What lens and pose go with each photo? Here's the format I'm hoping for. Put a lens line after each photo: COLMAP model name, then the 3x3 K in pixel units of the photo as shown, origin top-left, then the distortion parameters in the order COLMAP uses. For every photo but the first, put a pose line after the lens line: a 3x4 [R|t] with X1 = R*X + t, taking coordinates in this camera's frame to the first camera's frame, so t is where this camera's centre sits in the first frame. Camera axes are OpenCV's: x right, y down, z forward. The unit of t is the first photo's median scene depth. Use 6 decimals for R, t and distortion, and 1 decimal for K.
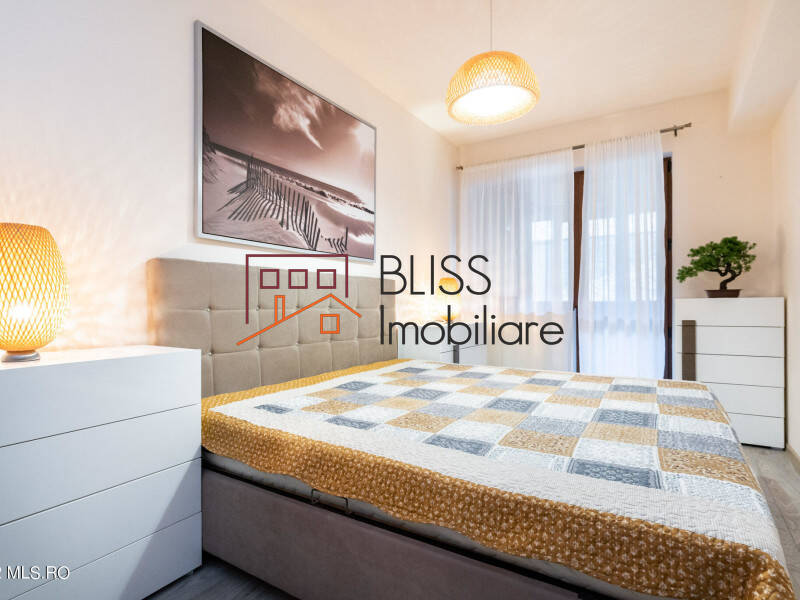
lens RADIAL K [[418.8, 0, 400.0], [0, 418.8, 300.0], [0, 0, 1]] dist [-0.001636, -0.000076]
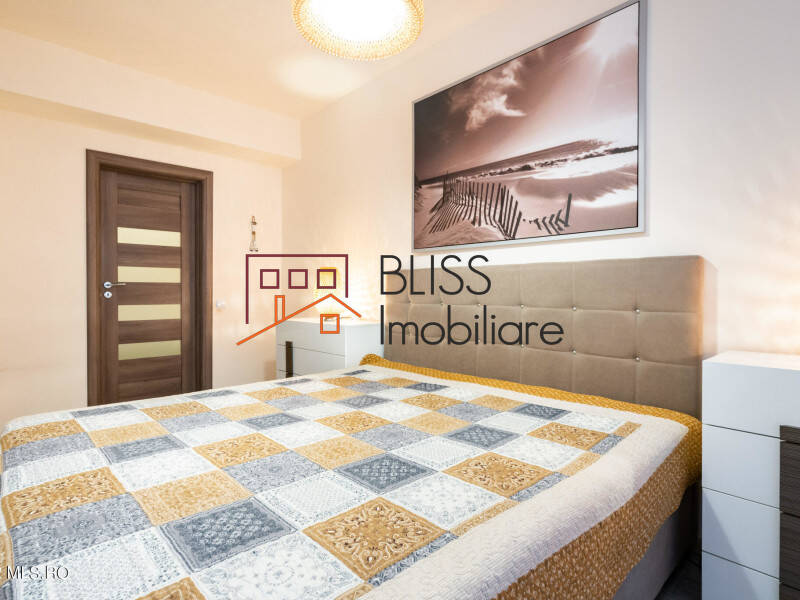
lens RADIAL K [[418.8, 0, 400.0], [0, 418.8, 300.0], [0, 0, 1]] dist [-0.001636, -0.000076]
pose [[-0.234952, 0.011933, -0.971934, 0.730104], [0.002033, 0.999928, 0.011785, -0.002608], [0.972005, 0.000794, -0.234959, 1.016661]]
